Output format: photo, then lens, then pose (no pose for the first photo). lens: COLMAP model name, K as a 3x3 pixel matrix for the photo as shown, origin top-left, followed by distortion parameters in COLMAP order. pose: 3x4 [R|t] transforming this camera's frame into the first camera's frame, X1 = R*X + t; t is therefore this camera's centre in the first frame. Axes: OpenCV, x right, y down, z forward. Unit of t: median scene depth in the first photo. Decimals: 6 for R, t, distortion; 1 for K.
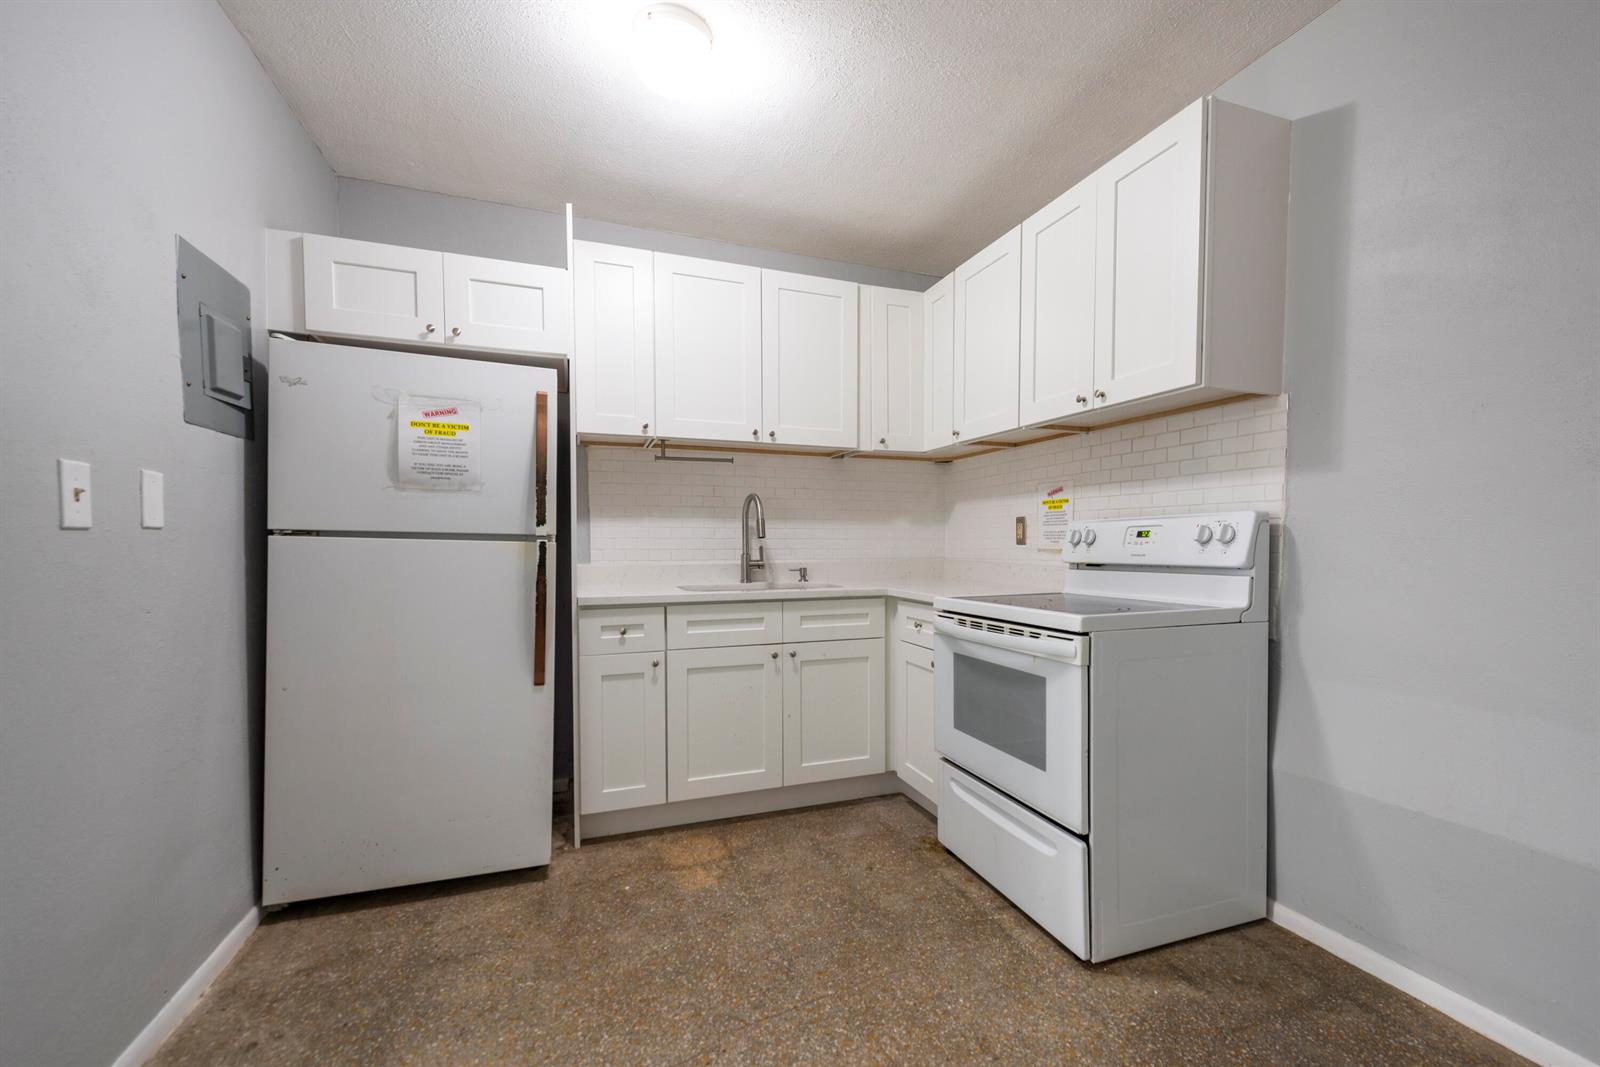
lens RADIAL K [[615.2, 0, 800.0], [0, 615.2, 533.5], [0, 0, 1]] dist [0.000746, -0.000208]
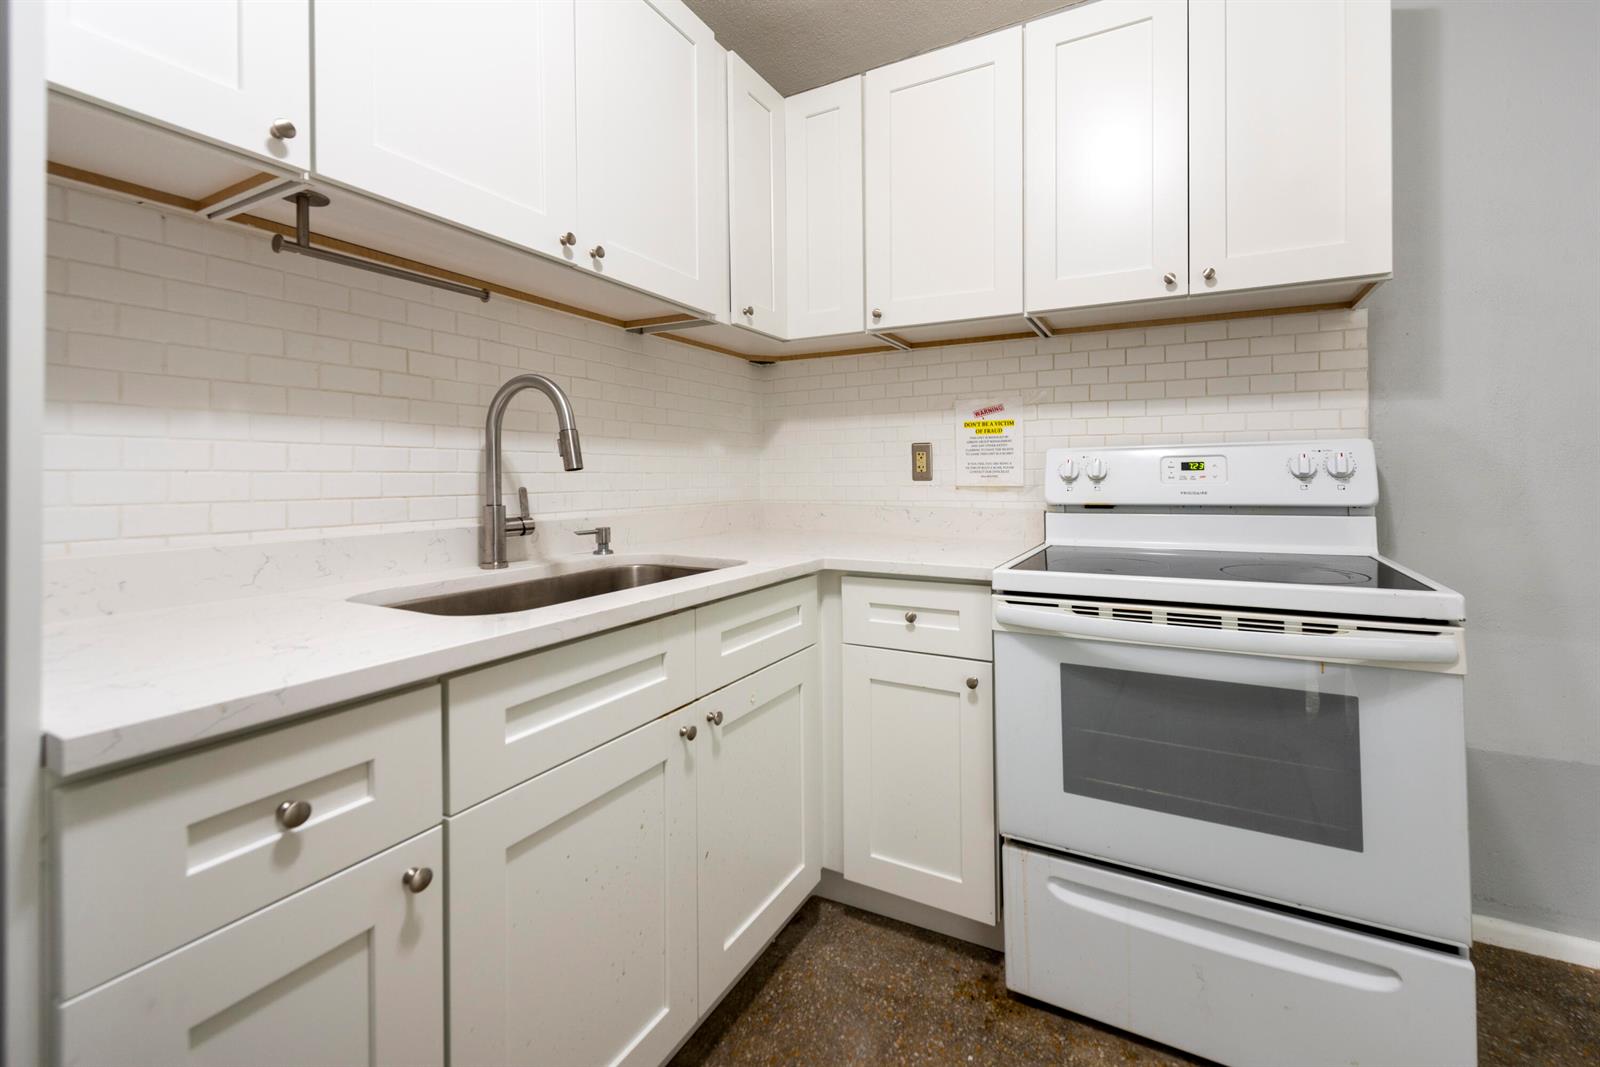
lens RADIAL K [[641.6, 0, 823.7], [0, 641.6, 462.0], [0, 0, 1]] dist [0.002593, -0.000157]
pose [[0.737136, 0.012102, 0.675636, -0.299429], [-0.005063, 0.999910, -0.012387, 0.007059], [-0.675725, 0.005710, 0.737132, 0.616452]]
